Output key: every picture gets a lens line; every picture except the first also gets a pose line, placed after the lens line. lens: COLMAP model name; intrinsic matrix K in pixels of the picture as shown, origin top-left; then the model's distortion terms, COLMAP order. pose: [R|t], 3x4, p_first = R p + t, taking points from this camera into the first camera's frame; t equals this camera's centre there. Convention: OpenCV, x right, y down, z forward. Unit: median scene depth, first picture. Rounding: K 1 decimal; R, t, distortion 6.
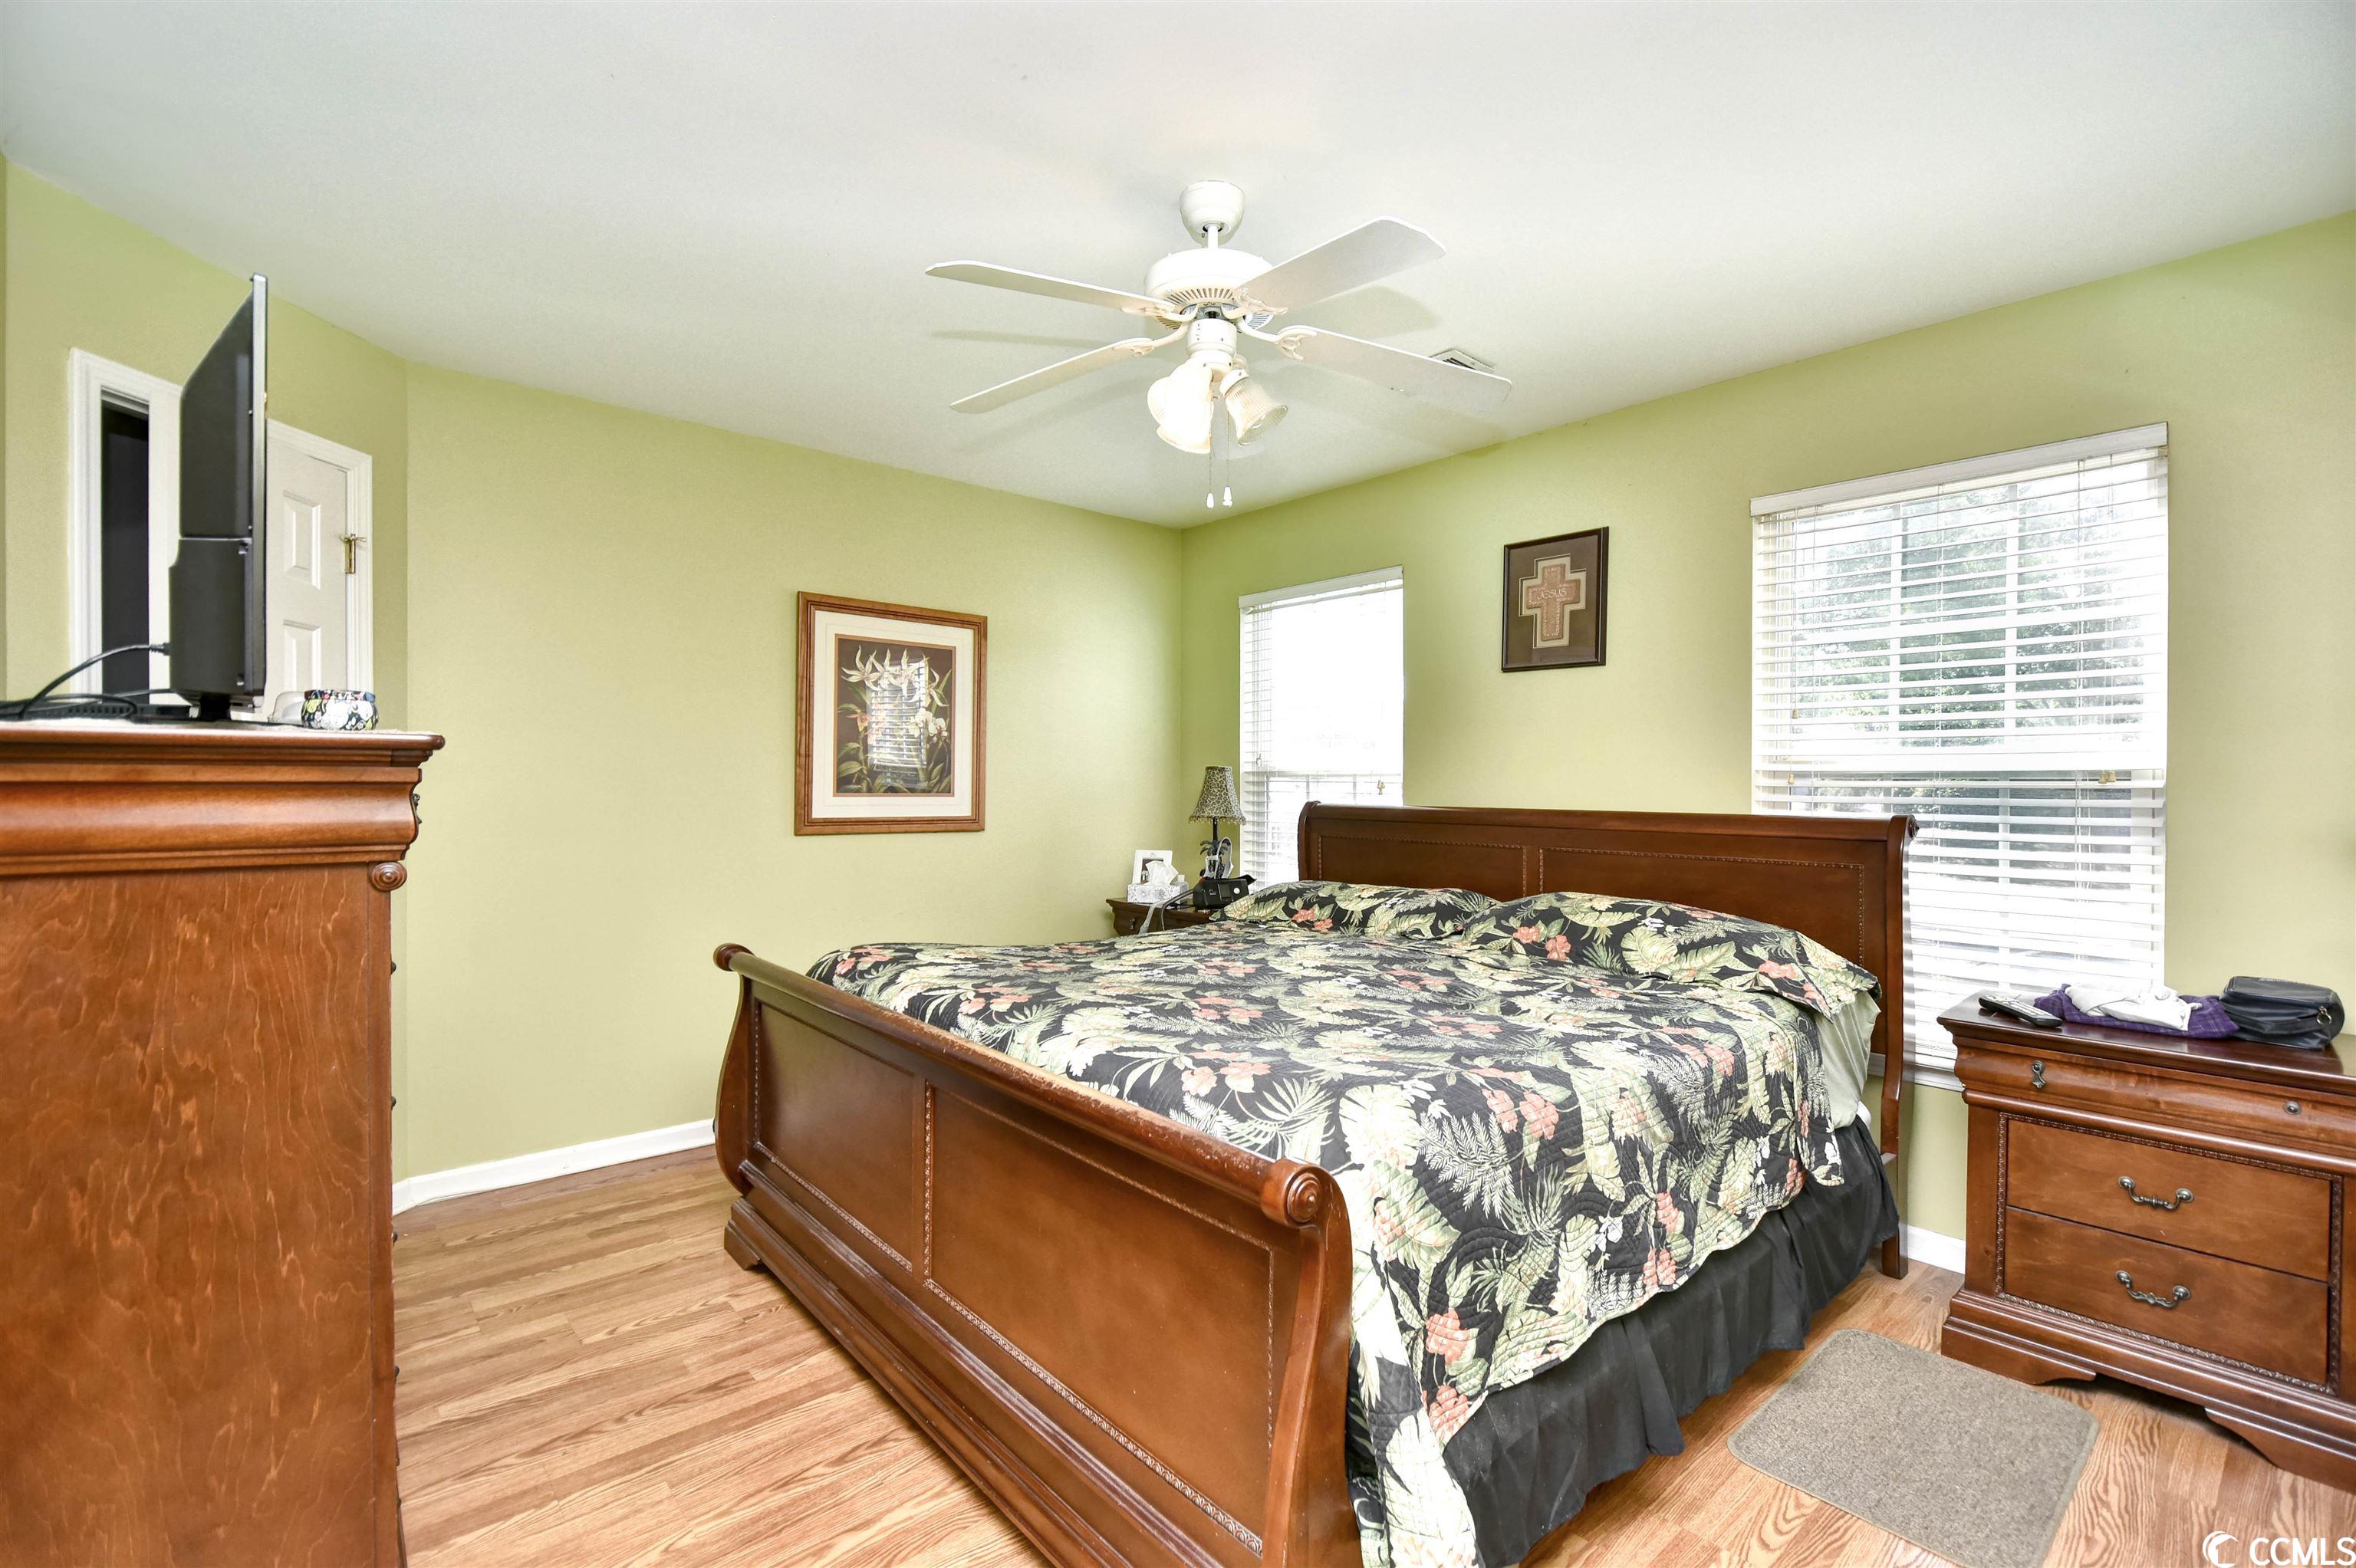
lens RADIAL K [[1042.9, 0, 1185.4], [0, 1042.9, 785.1], [0, 0, 1]] dist [0.004815, -0.005604]
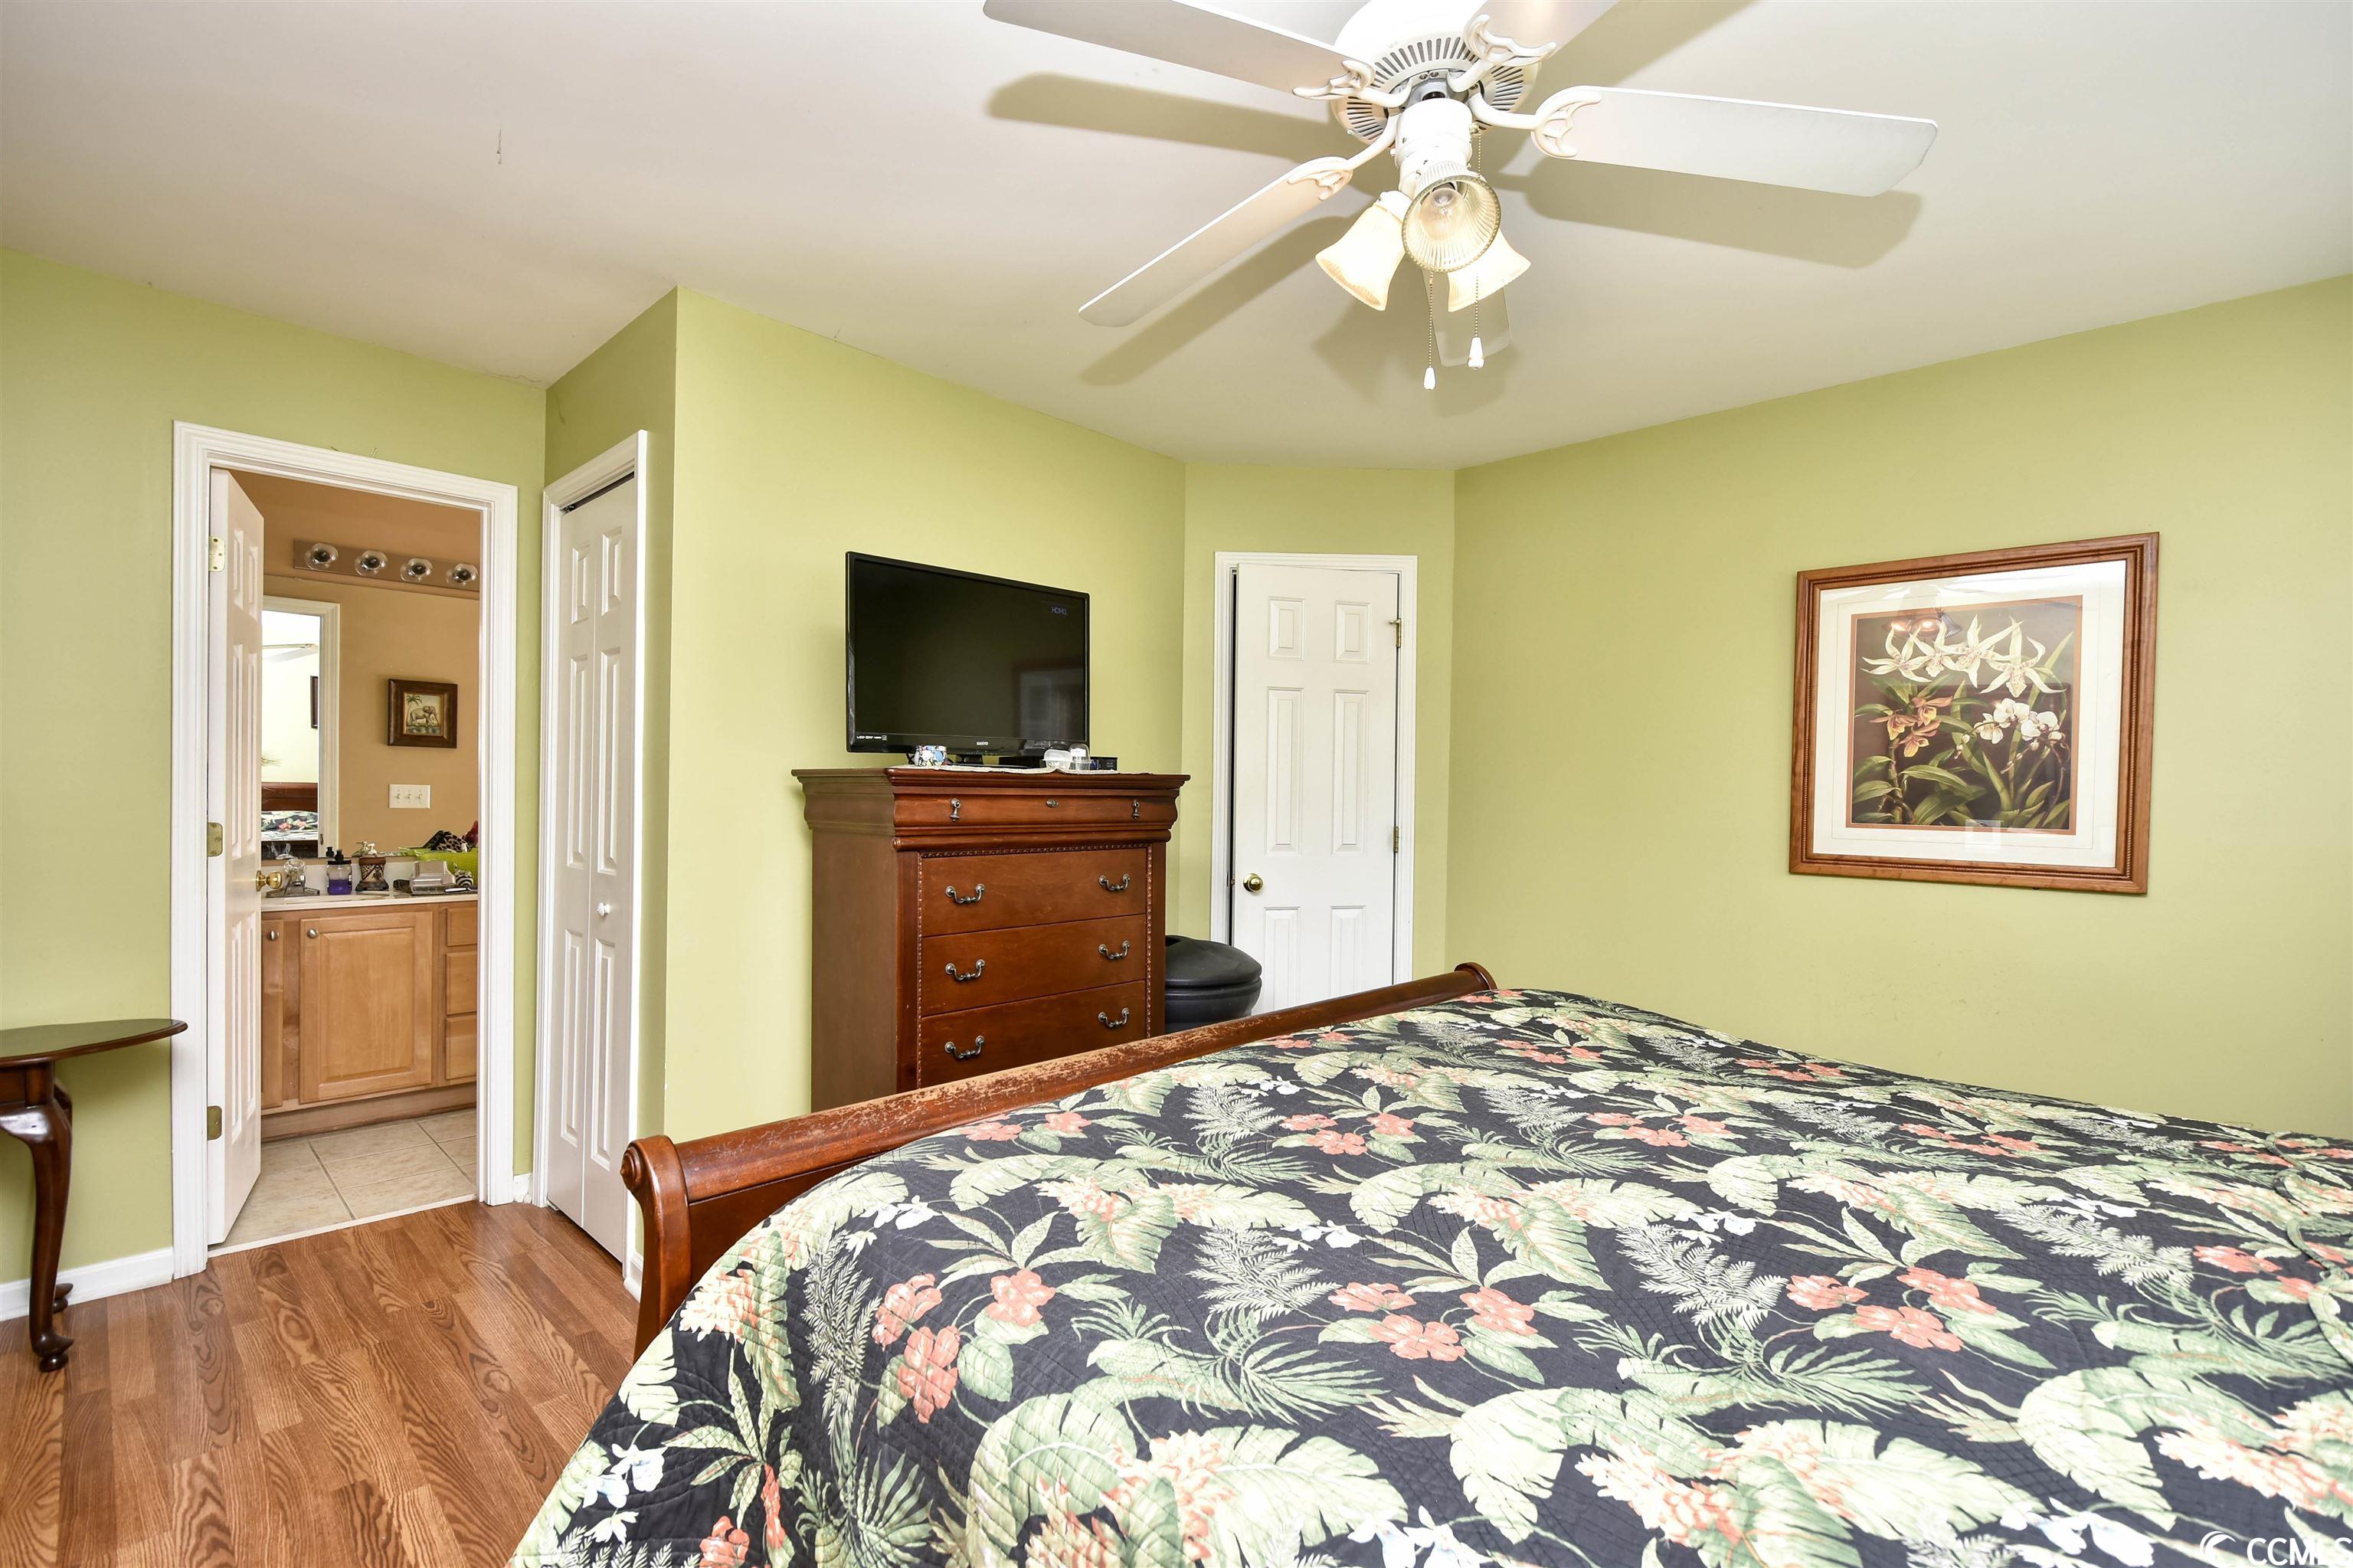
lens RADIAL K [[1041.7, 0, 1181.6], [0, 1041.7, 790.1], [0, 0, 1]] dist [0.004815, -0.005604]
pose [[0.092019, -0.006601, -0.995735, 0.390489], [-0.018503, 0.999794, -0.008338, -0.000841], [0.995585, 0.019192, 0.091878, 0.454336]]
